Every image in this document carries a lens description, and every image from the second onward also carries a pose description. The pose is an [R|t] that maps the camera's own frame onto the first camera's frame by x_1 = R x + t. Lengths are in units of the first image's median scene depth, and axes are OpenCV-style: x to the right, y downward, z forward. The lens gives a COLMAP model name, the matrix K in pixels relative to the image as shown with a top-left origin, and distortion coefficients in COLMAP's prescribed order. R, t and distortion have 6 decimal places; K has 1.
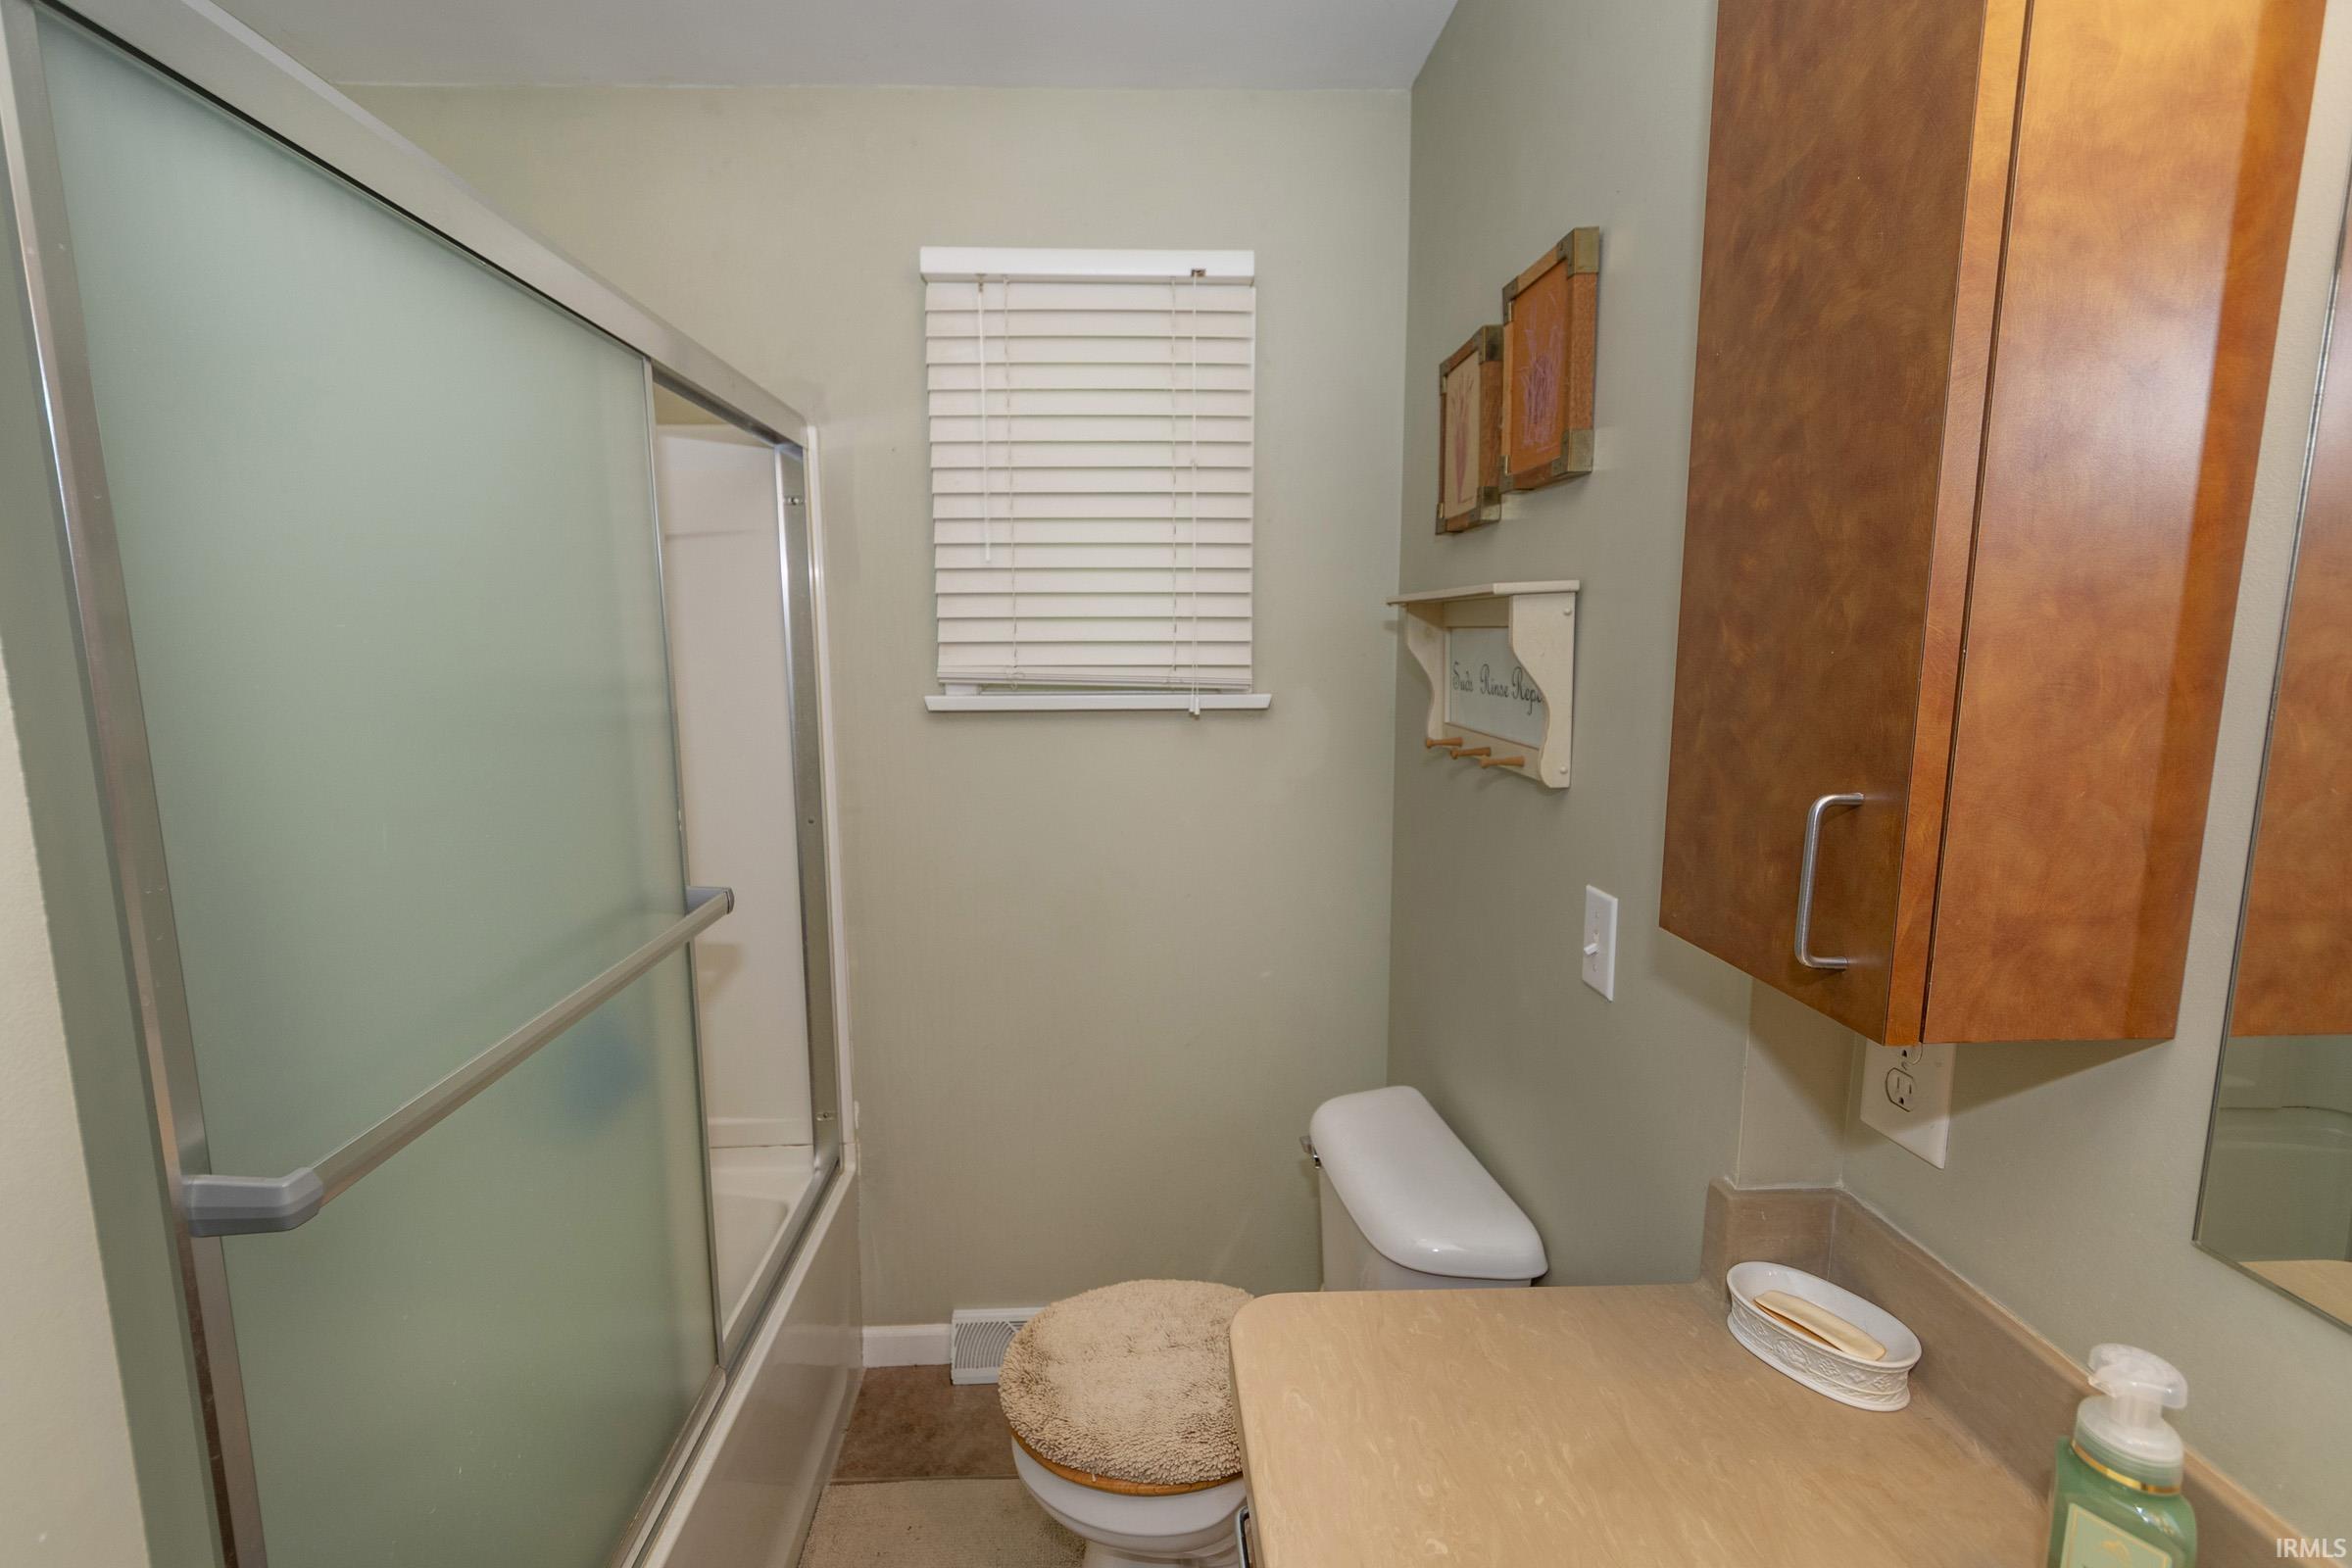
lens RADIAL K [[1030.9, 0, 1142.3], [0, 1030.9, 778.8], [0, 0, 1]] dist [-0.003287, 0.000050]
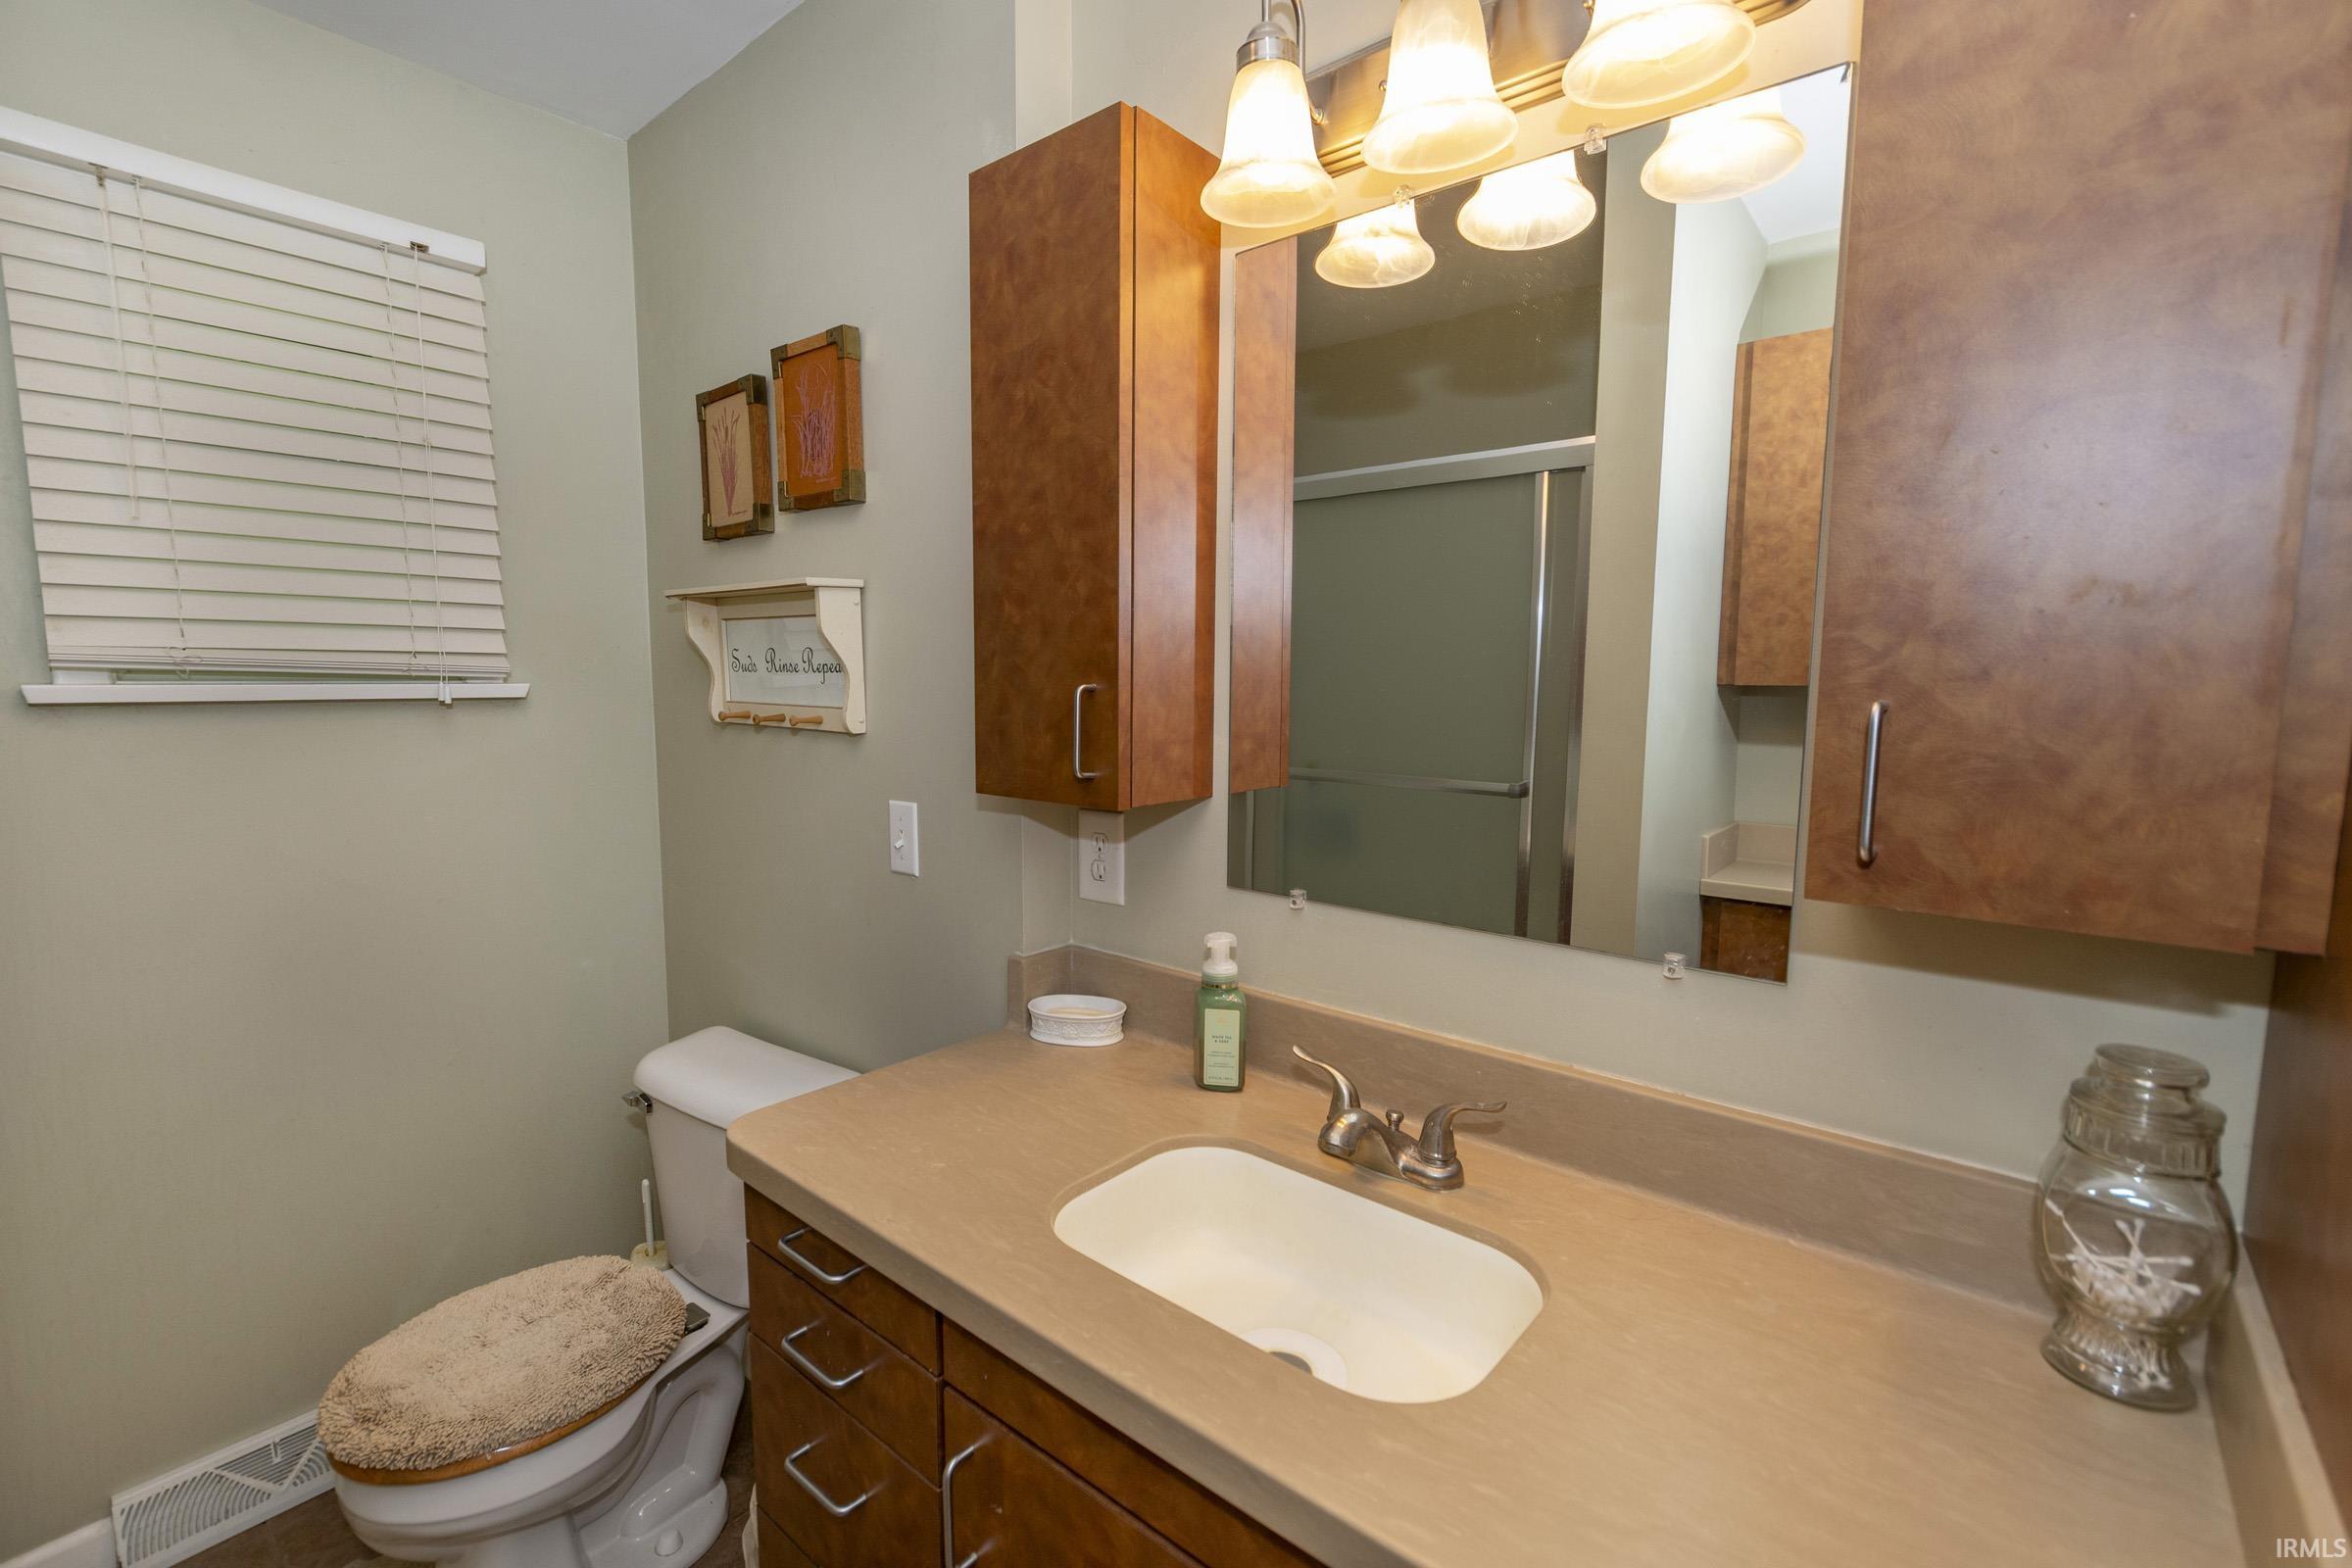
lens RADIAL K [[1054.6, 0, 1140.4], [0, 1054.6, 776.0], [0, 0, 1]] dist [-0.003636, -0.000758]
pose [[0.679533, -0.057075, 0.731422, -0.362237], [0.089318, 0.995989, -0.005261, 0.106468], [-0.728188, 0.068904, 0.681905, -0.203076]]
